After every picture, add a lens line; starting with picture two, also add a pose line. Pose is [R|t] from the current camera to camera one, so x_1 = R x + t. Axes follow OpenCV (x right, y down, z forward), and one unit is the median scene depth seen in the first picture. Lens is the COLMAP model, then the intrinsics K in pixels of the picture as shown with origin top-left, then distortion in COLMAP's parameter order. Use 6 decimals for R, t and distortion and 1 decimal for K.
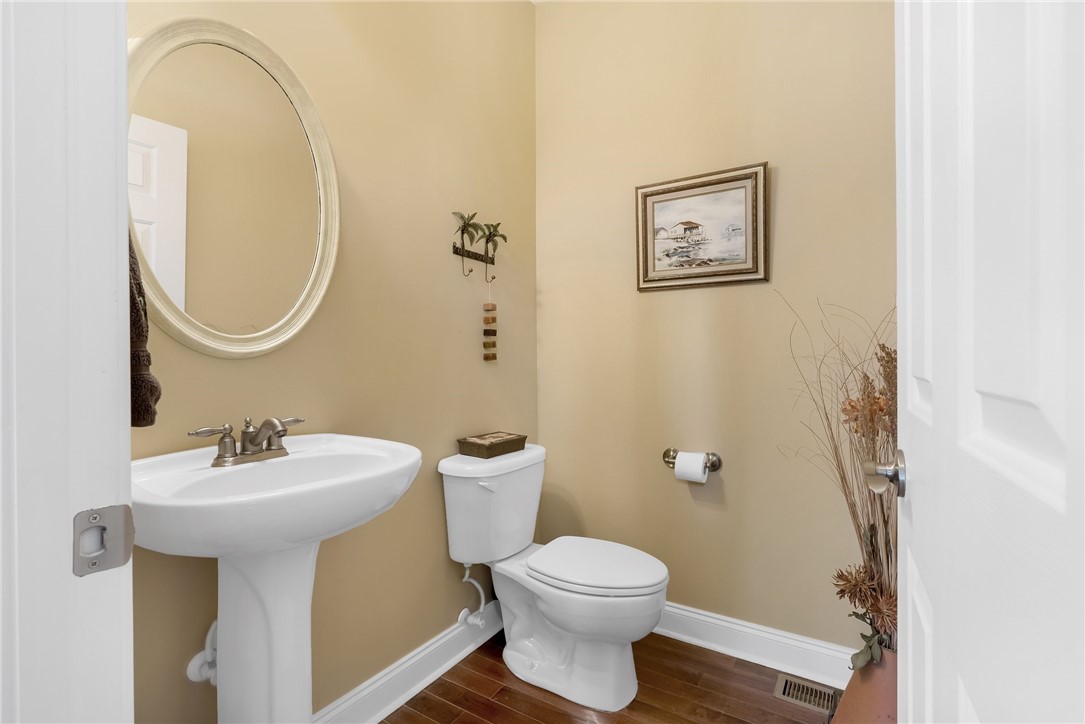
lens RADIAL K [[493.3, 0, 542.7], [0, 493.3, 361.1], [0, 0, 1]] dist [-0.001338, 0.000074]
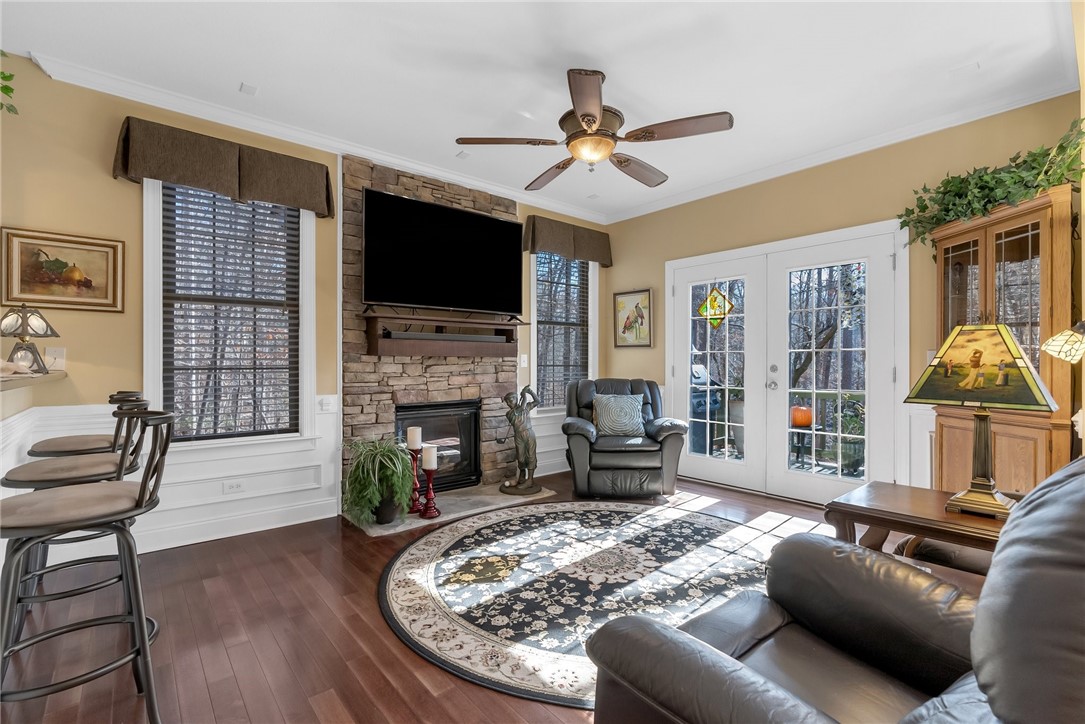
lens RADIAL K [[493.3, 0, 544.7], [0, 493.3, 360.8], [0, 0, 1]] dist [-0.001338, 0.000074]
pose [[0.306461, -0.002311, 0.951881, -0.668959], [-0.001699, 0.999994, 0.002975, -0.011344], [-0.951882, -0.002529, 0.306455, -0.826105]]
